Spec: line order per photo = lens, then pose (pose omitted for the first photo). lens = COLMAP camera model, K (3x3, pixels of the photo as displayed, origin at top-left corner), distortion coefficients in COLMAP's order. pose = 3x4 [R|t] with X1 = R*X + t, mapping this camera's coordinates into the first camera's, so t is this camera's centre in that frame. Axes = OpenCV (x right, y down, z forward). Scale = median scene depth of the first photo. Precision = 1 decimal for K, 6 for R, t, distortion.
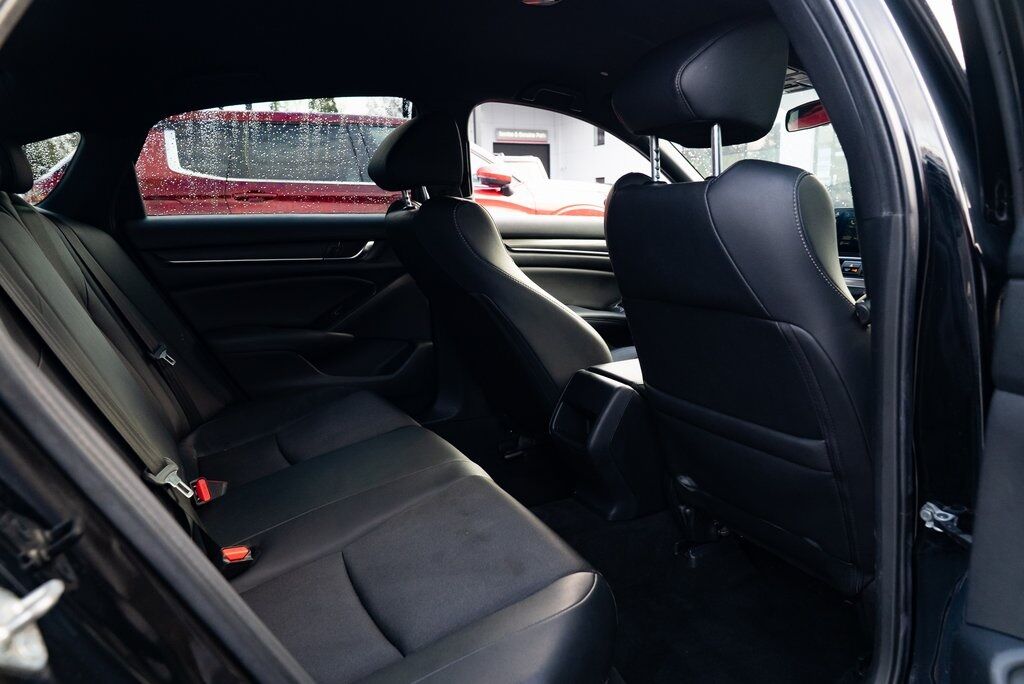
lens RADIAL K [[692.2, 0, 516.1], [0, 692.2, 340.1], [0, 0, 1]] dist [-0.053573, 0.036125]
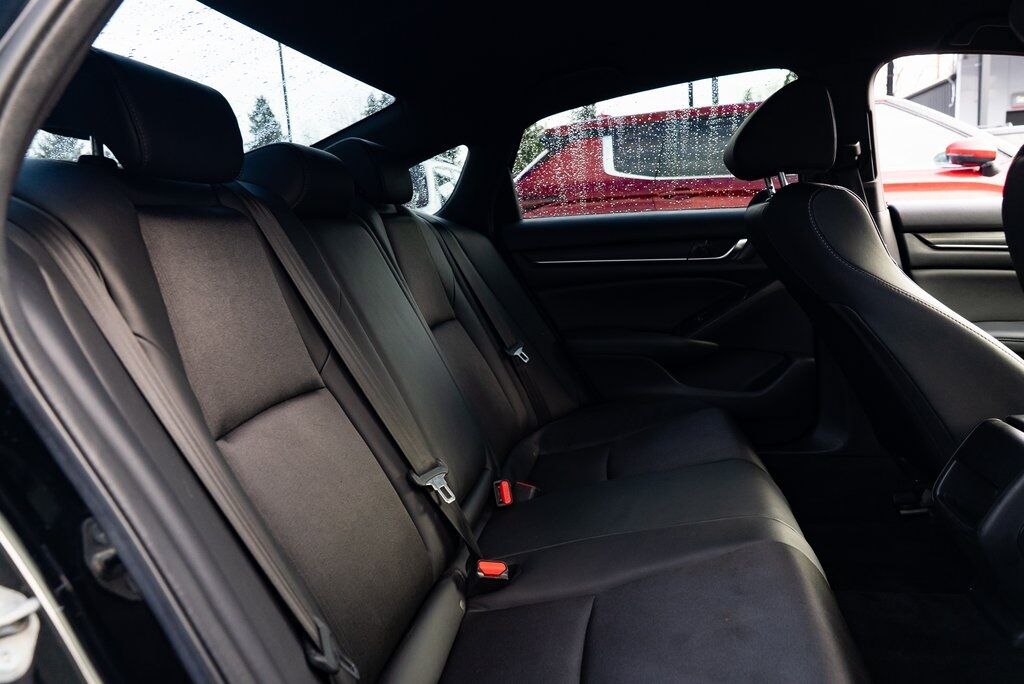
lens RADIAL K [[692.2, 0, 516.1], [0, 692.2, 340.1], [0, 0, 1]] dist [-0.053573, 0.036125]
pose [[0.795170, 0.065375, -0.602852, 0.103898], [-0.061562, 0.997738, 0.026997, -0.021832], [0.603253, 0.015646, 0.797396, 0.137218]]
